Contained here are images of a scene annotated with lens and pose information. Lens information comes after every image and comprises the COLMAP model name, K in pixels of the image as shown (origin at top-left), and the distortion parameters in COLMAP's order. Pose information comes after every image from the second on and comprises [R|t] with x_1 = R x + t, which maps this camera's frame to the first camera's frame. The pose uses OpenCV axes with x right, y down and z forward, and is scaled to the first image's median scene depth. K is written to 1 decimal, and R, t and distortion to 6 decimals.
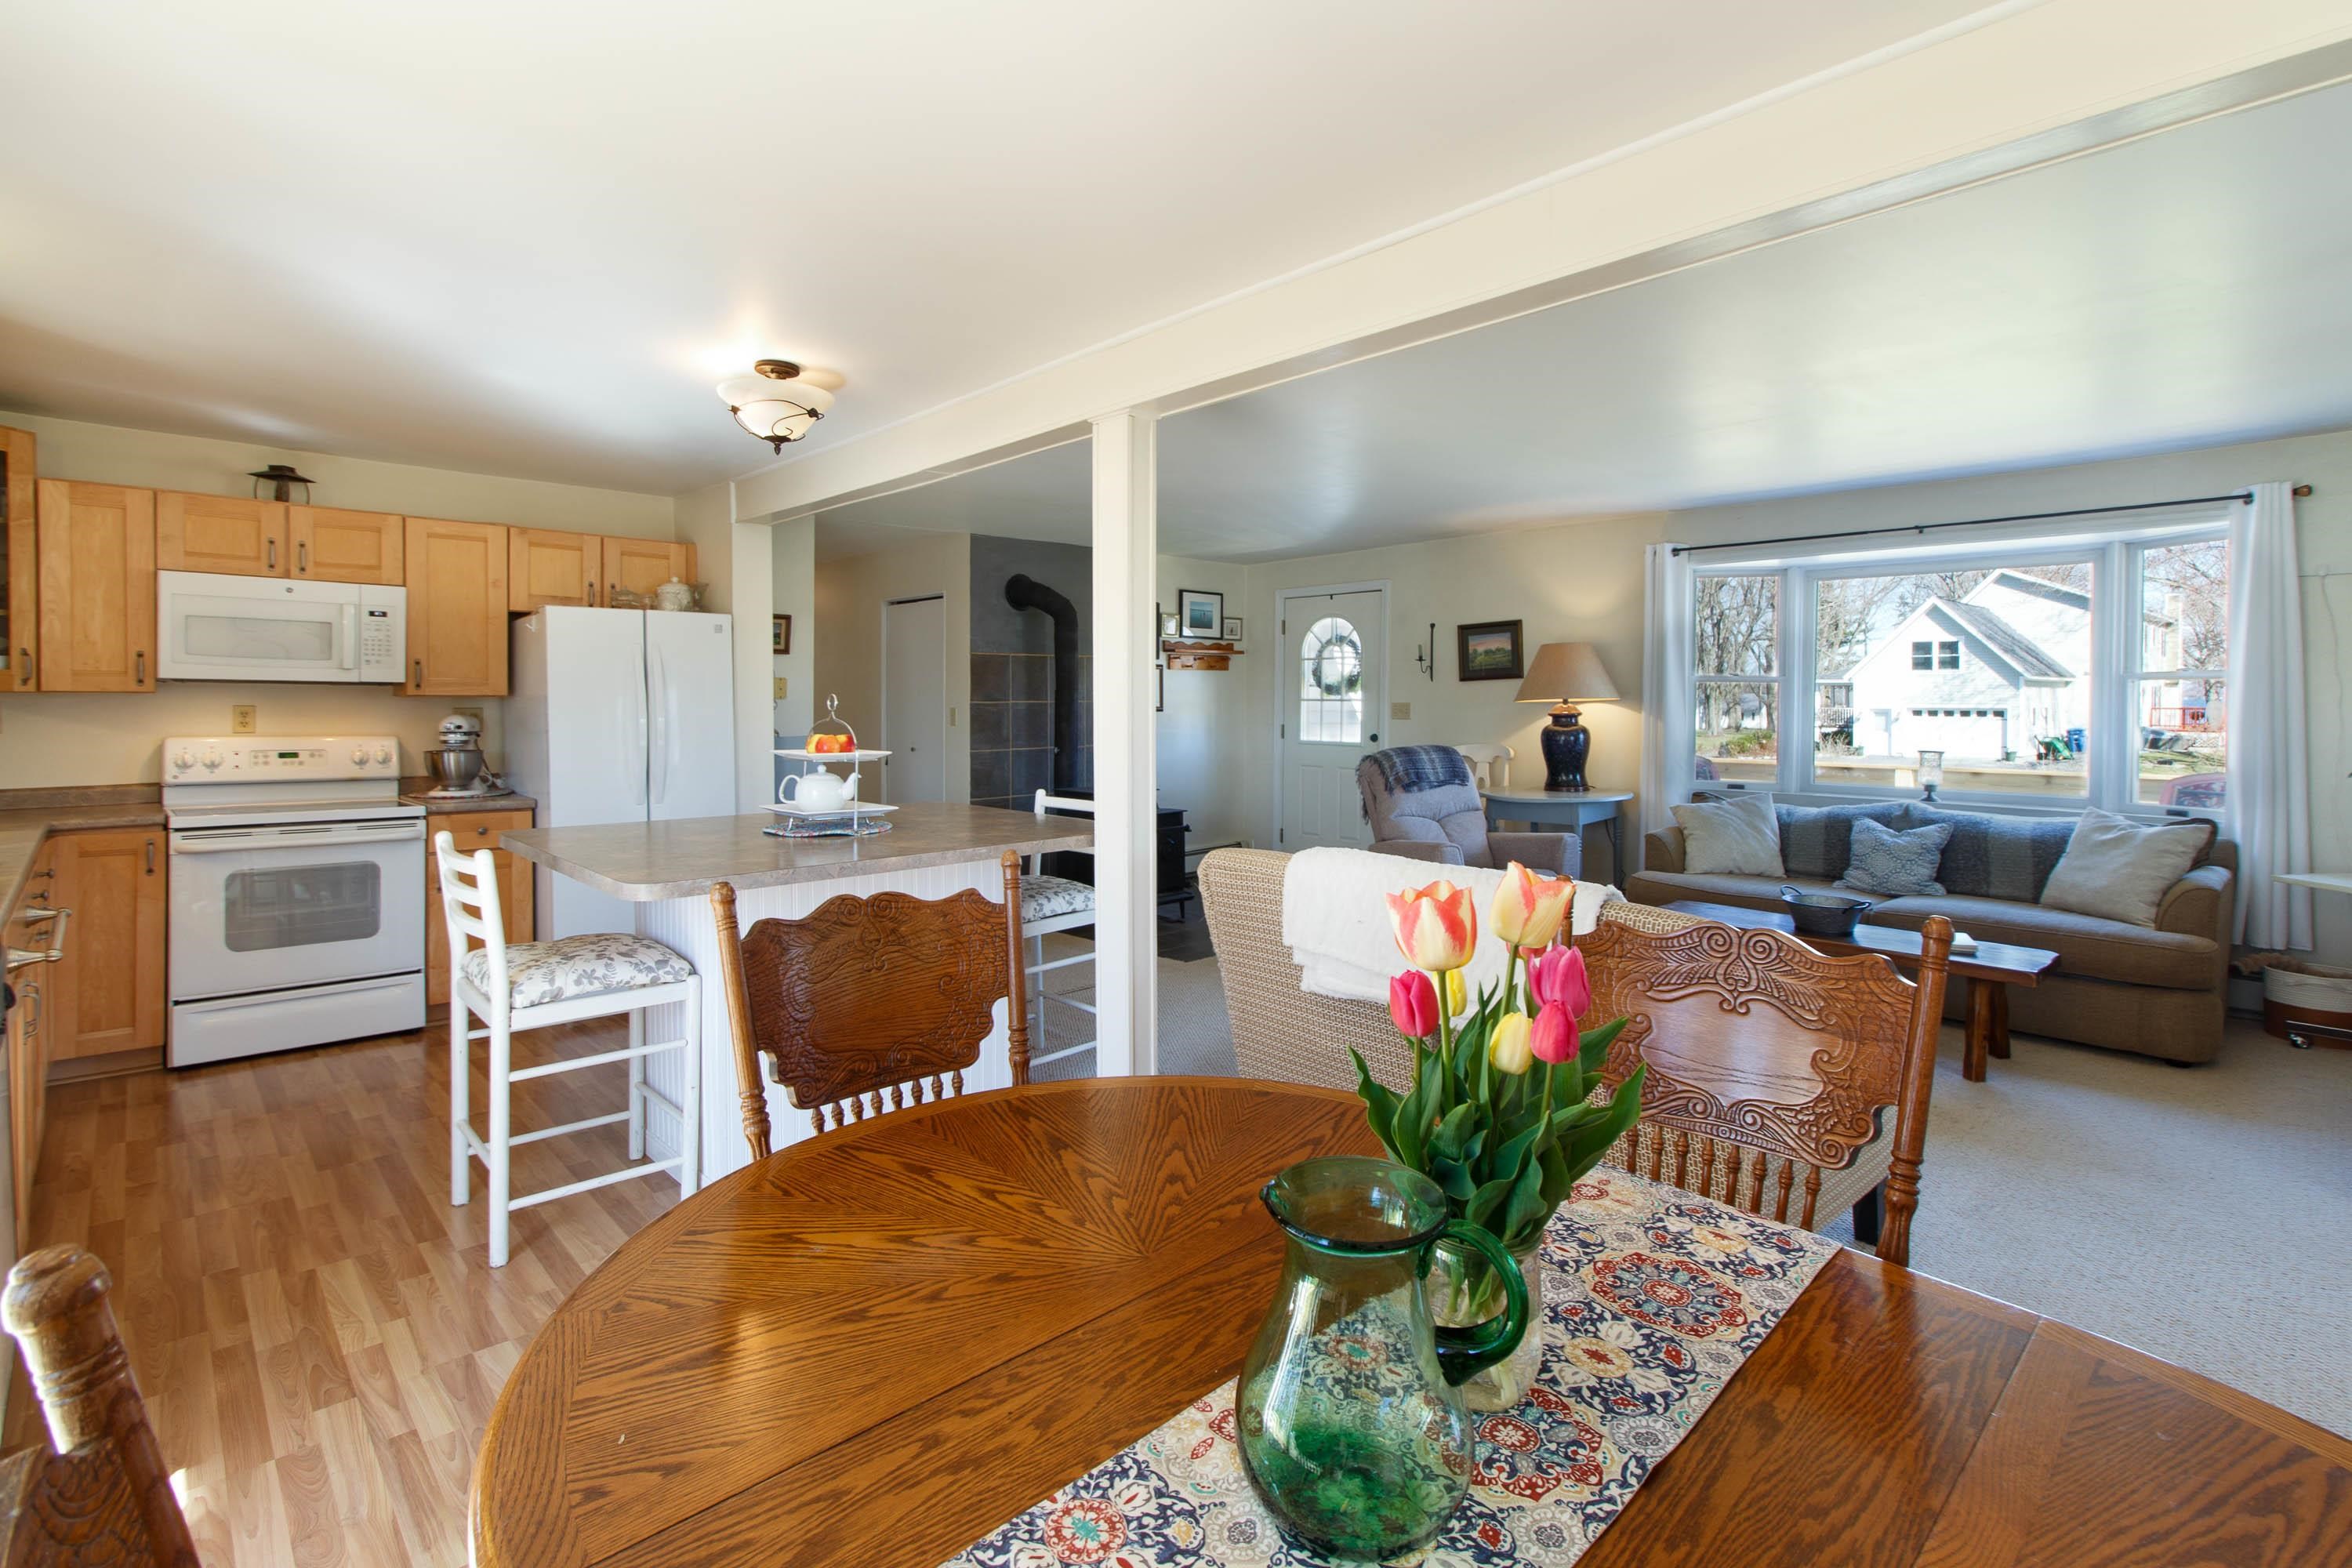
lens RADIAL K [[1108.4, 0, 1179.2], [0, 1108.4, 725.3], [0, 0, 1]] dist [0.008717, 0.000072]
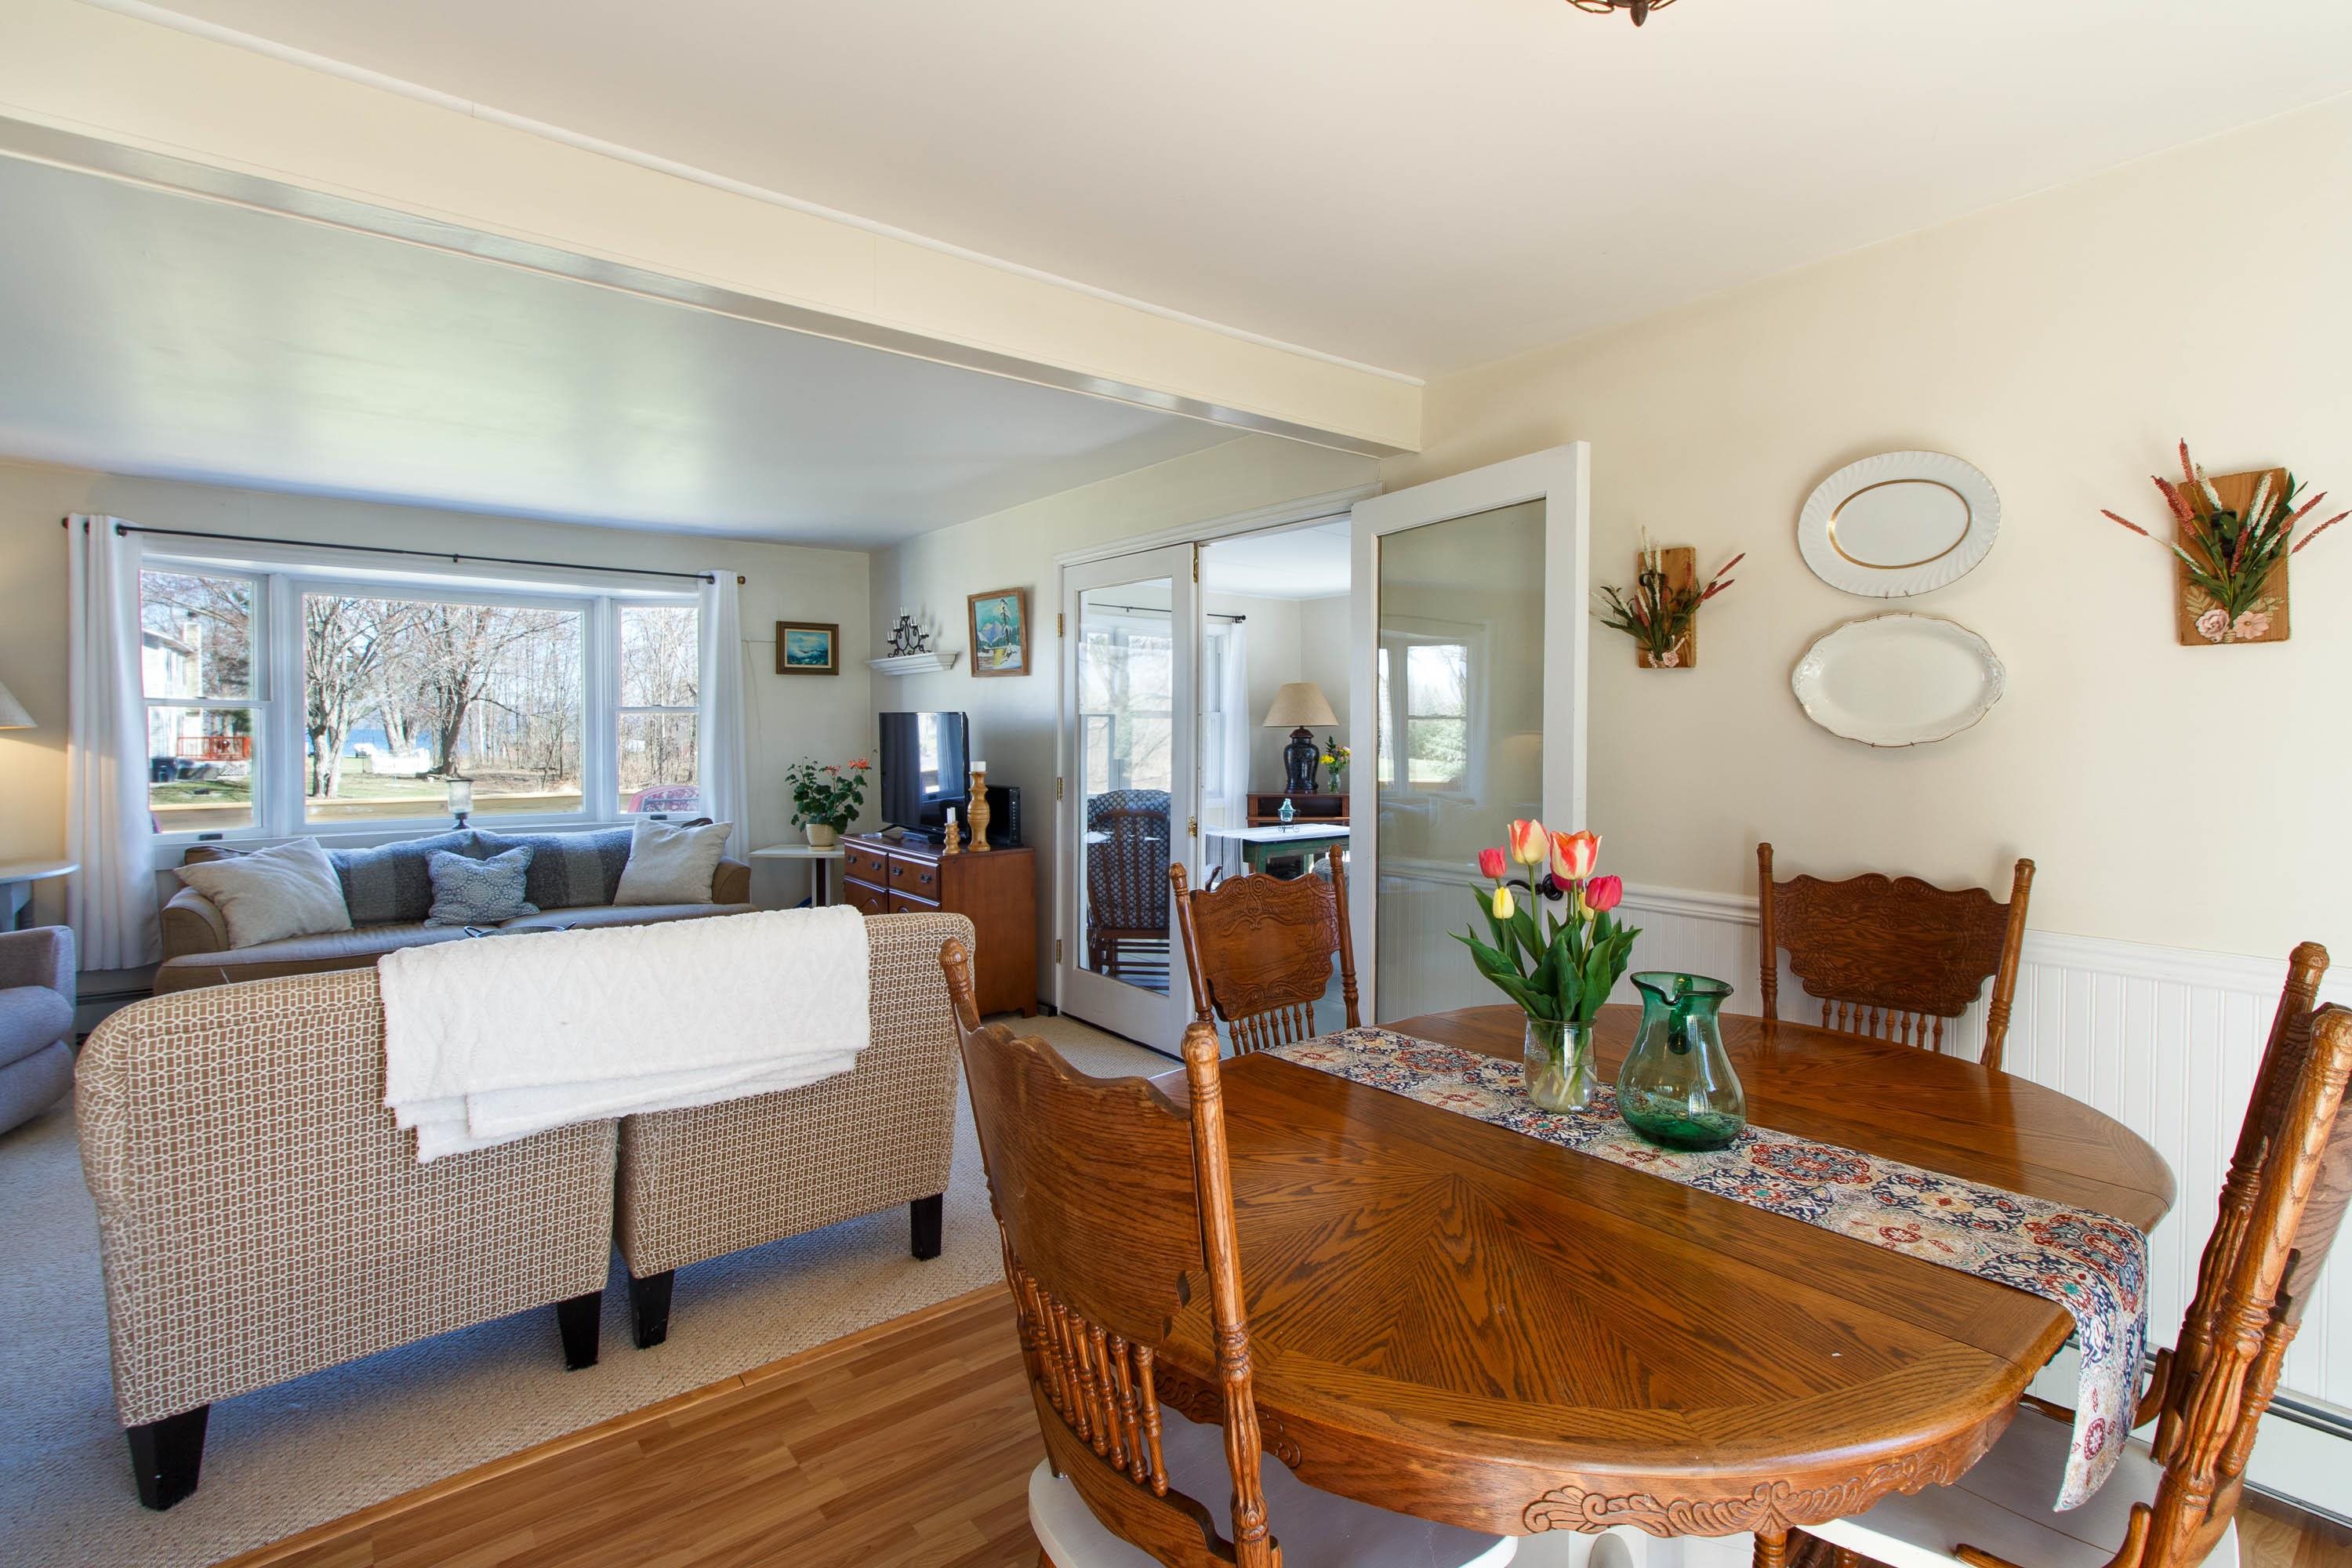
lens RADIAL K [[1098.6, 0, 1216.9], [0, 1098.6, 736.5], [0, 0, 1]] dist [-0.003134, 0.000047]
pose [[0.066465, -0.008572, 0.997752, -0.293620], [0.024165, 0.999684, 0.006979, -0.006125], [-0.997496, 0.023647, 0.066651, 0.270603]]
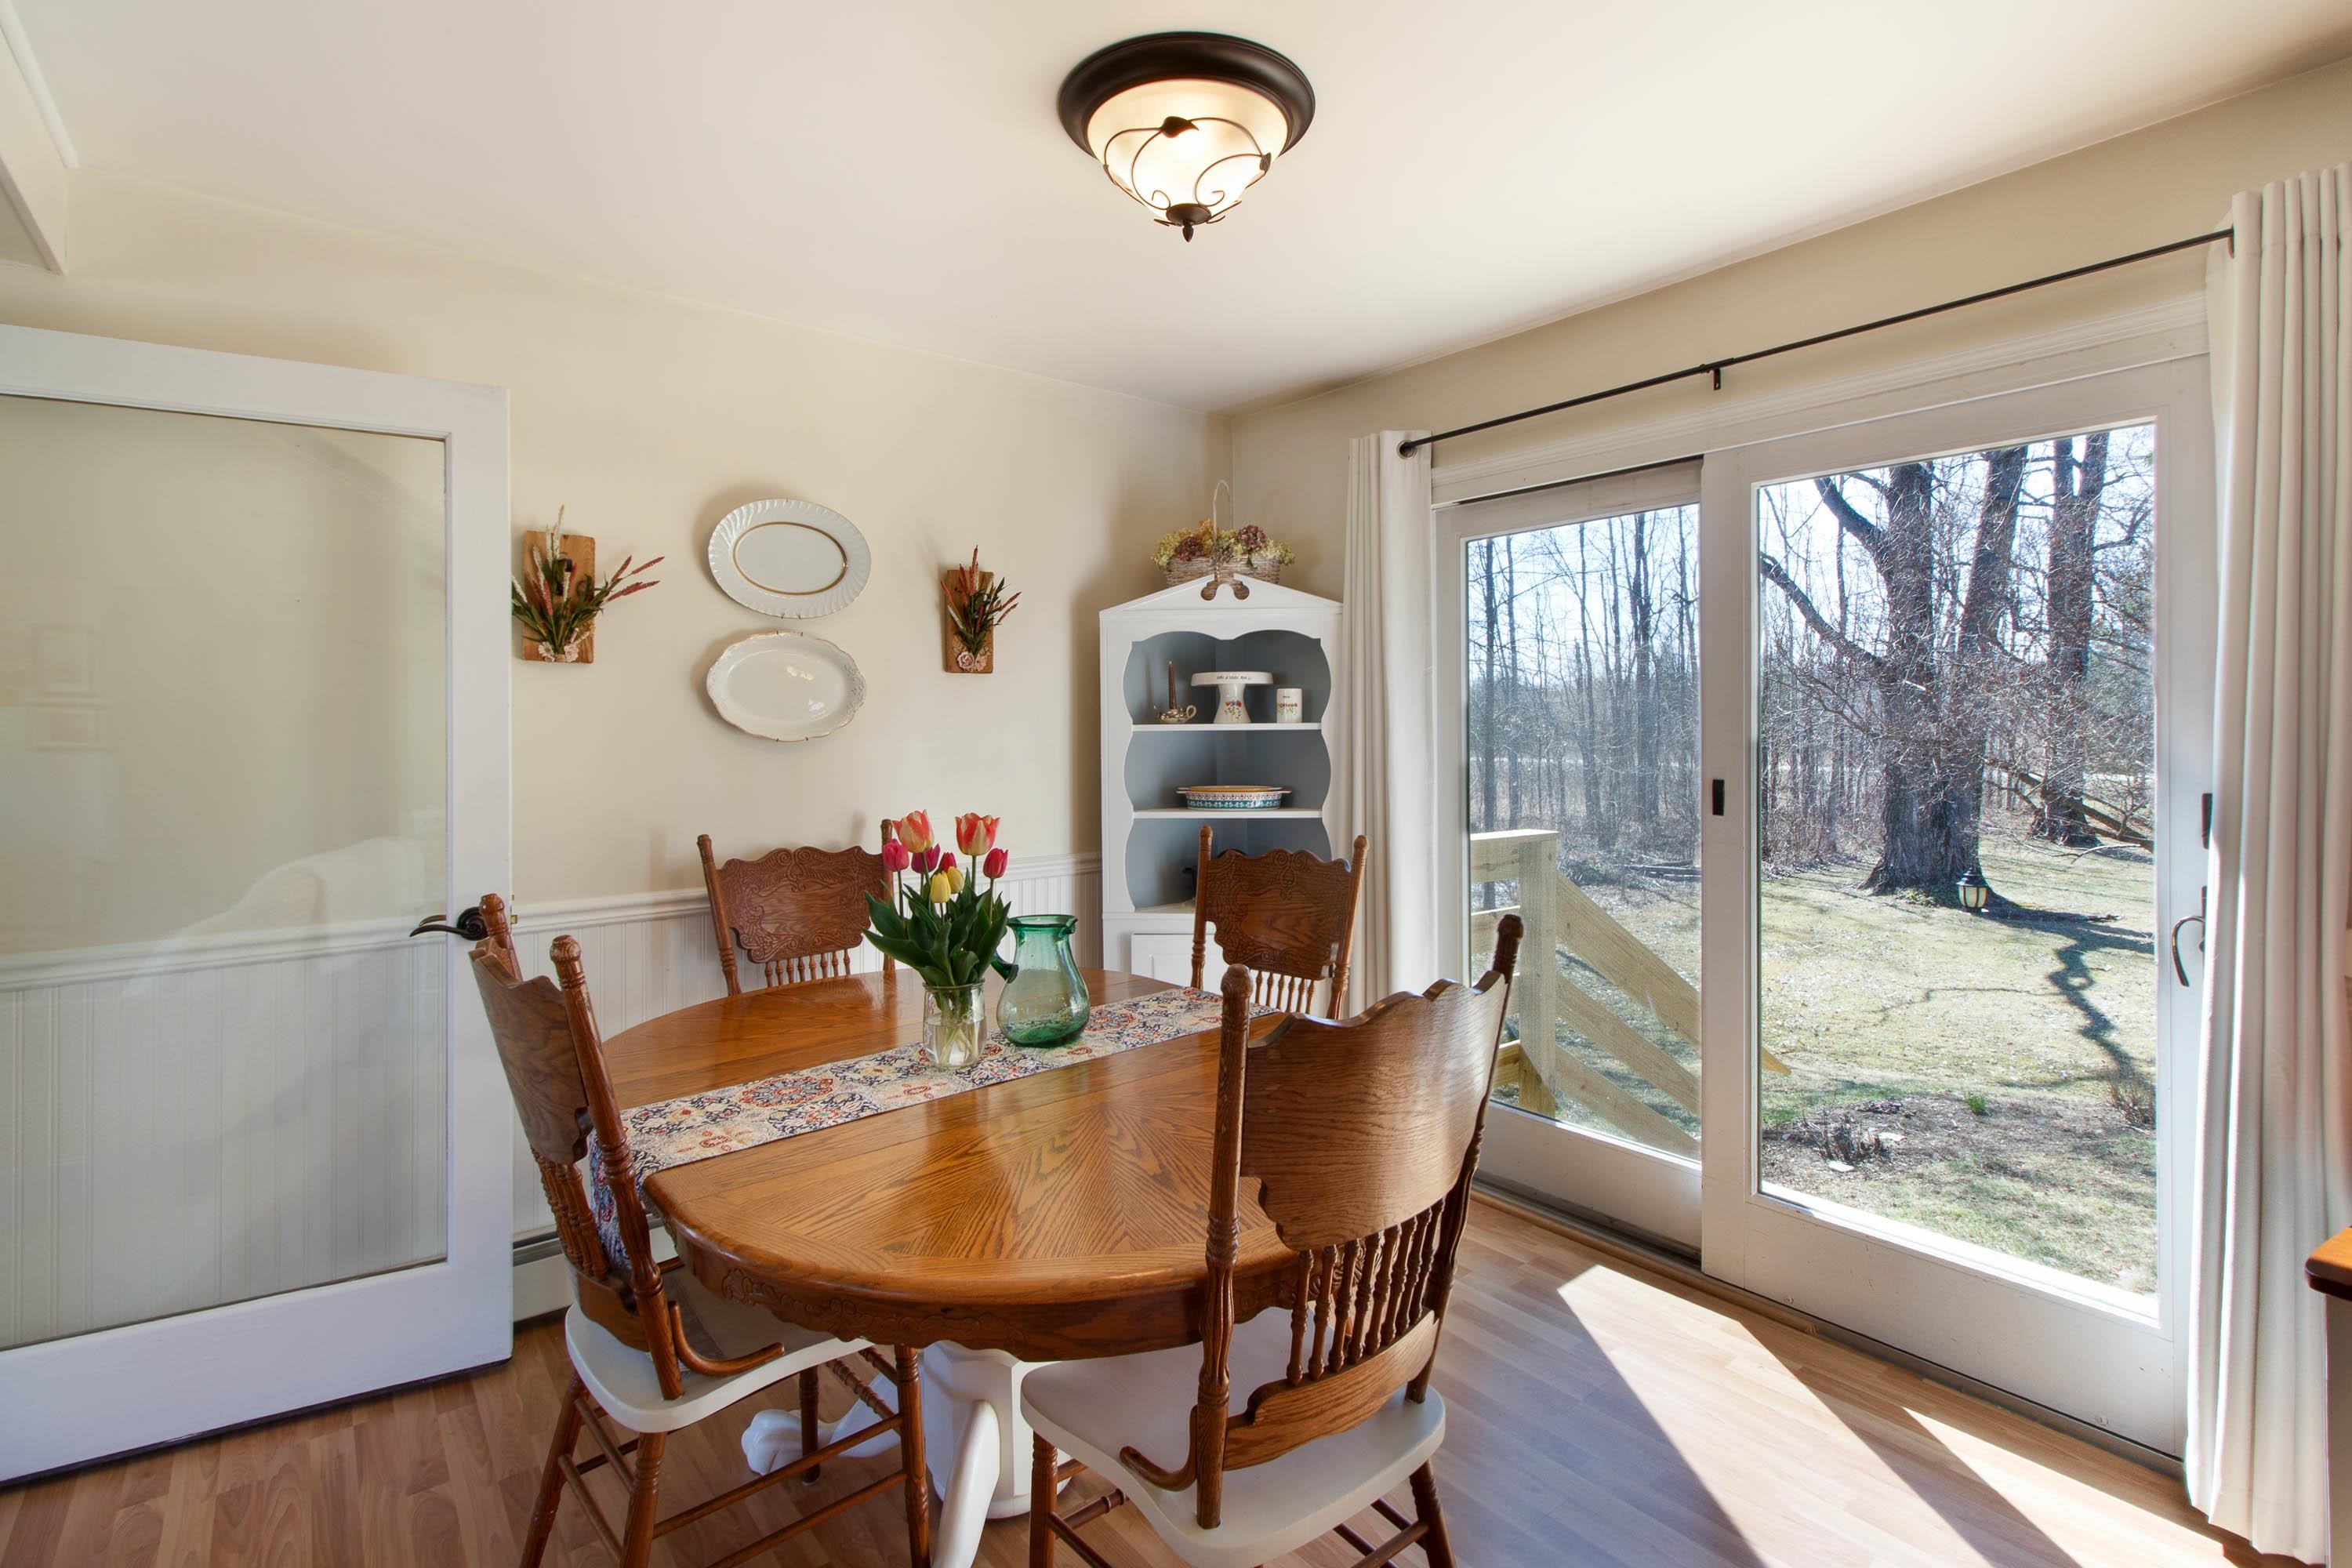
lens RADIAL K [[1108.4, 0, 1179.2], [0, 1108.4, 725.3], [0, 0, 1]] dist [0.008717, 0.000072]
pose [[-0.996624, 0.003801, 0.082010, -0.058938], [0.006084, 0.999600, 0.027609, -0.014375], [-0.081872, 0.028015, -0.996249, 0.564088]]
